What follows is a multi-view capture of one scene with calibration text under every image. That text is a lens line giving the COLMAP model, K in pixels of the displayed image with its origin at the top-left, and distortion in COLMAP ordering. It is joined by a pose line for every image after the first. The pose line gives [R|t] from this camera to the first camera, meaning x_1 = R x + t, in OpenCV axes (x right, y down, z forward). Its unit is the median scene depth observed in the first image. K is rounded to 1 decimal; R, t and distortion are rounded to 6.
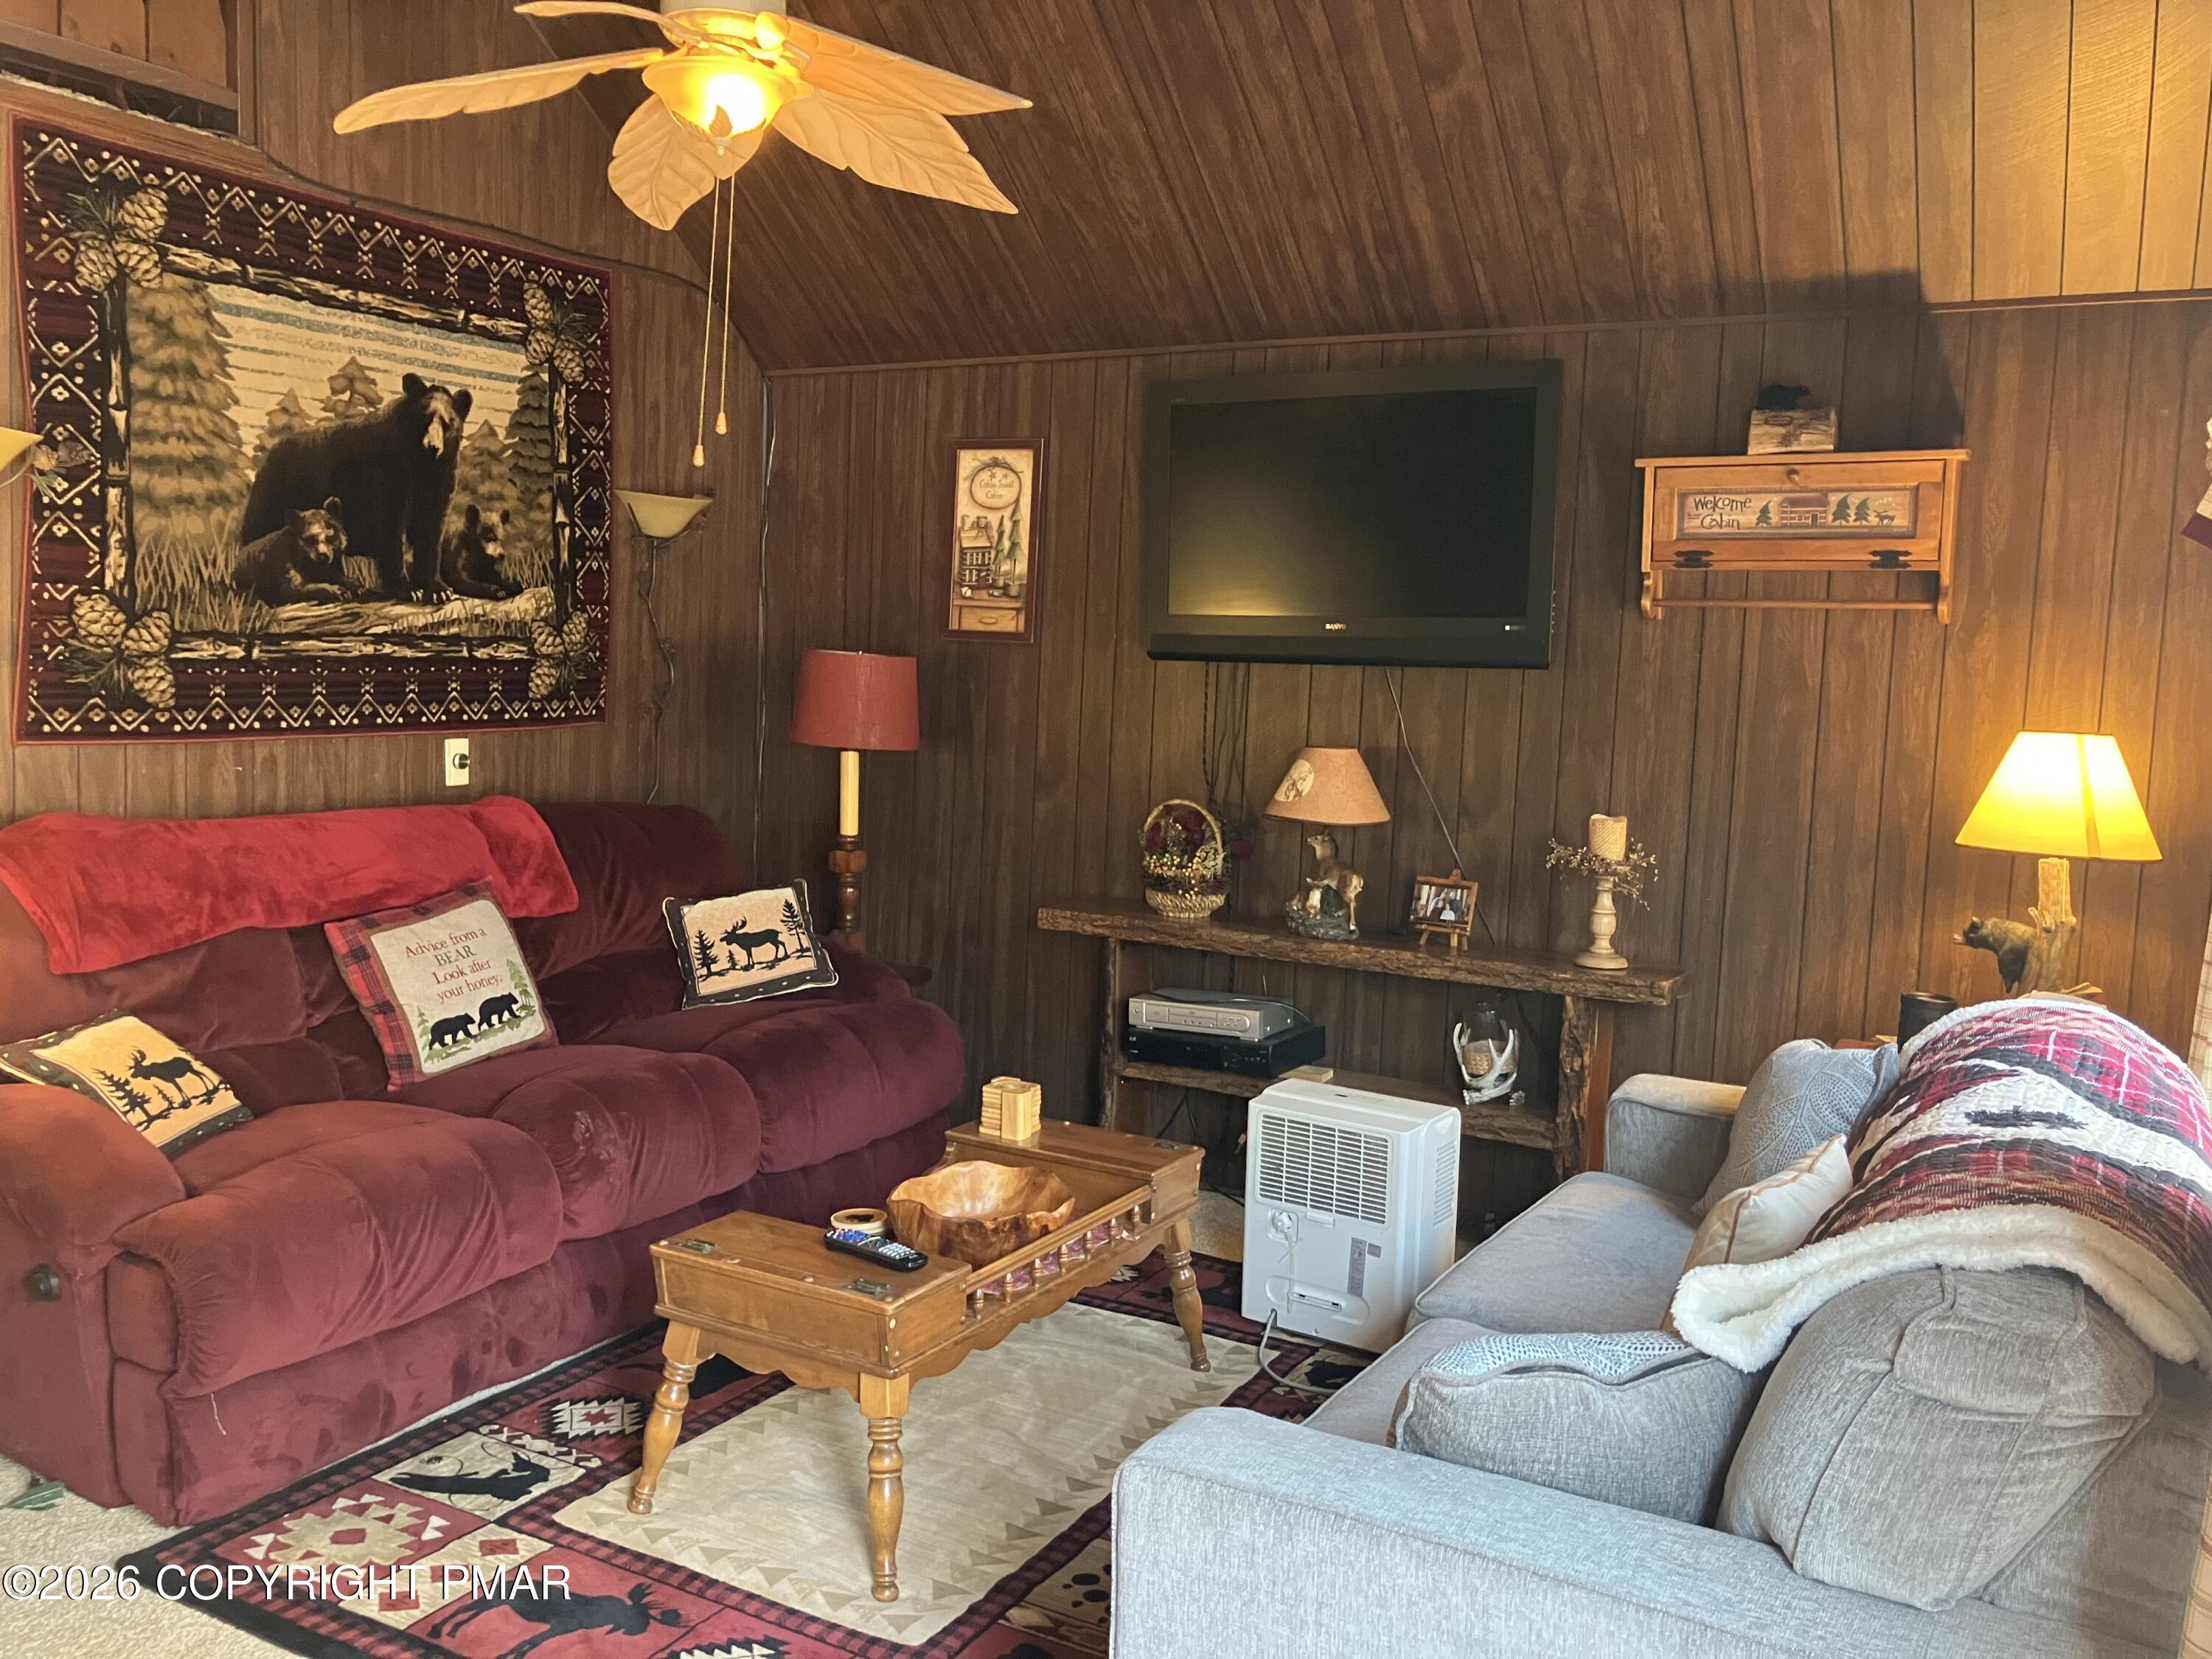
lens RADIAL K [[1798.1, 0, 1102.6], [0, 1798.1, 818.5], [0, 0, 1]] dist [0.037614, -0.049905]
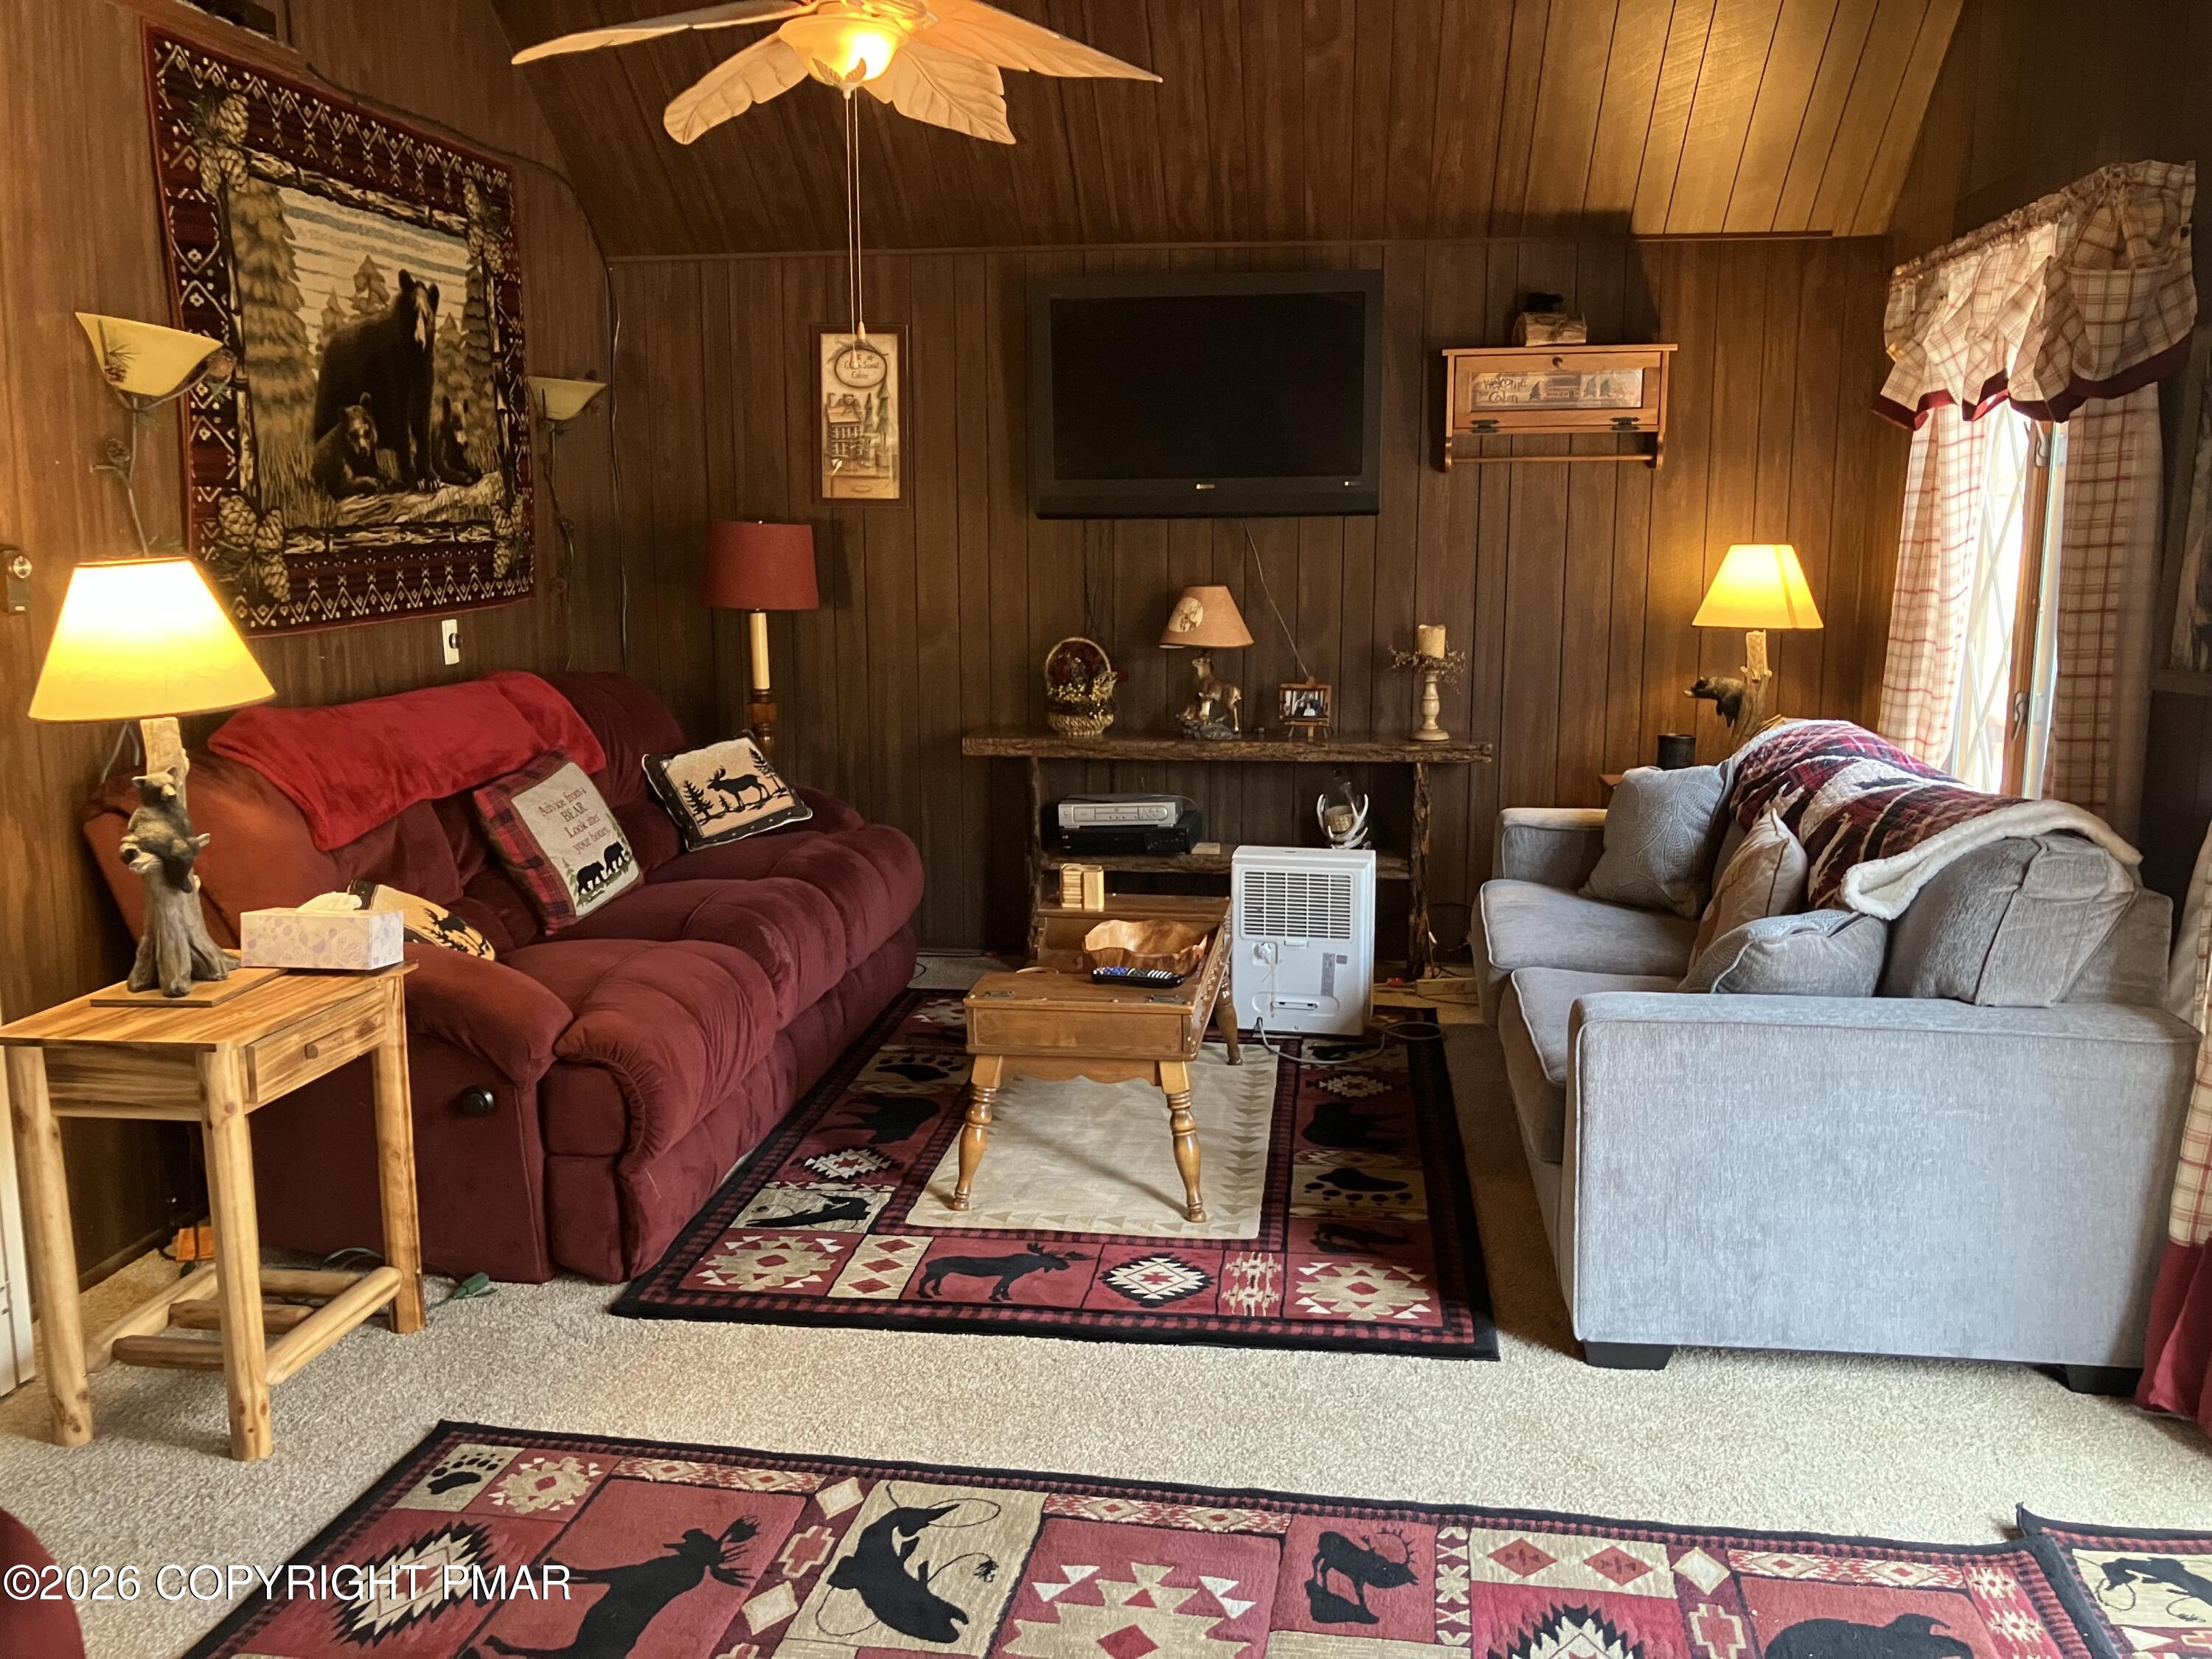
lens RADIAL K [[1798.1, 0, 1125.3], [0, 1798.1, 817.4], [0, 0, 1]] dist [0.037614, -0.049905]
pose [[0.925807, -0.100179, 0.364481, -0.446839], [0.069702, 0.992951, 0.095868, -0.003719], [-0.371516, -0.063350, 0.926263, -0.154367]]
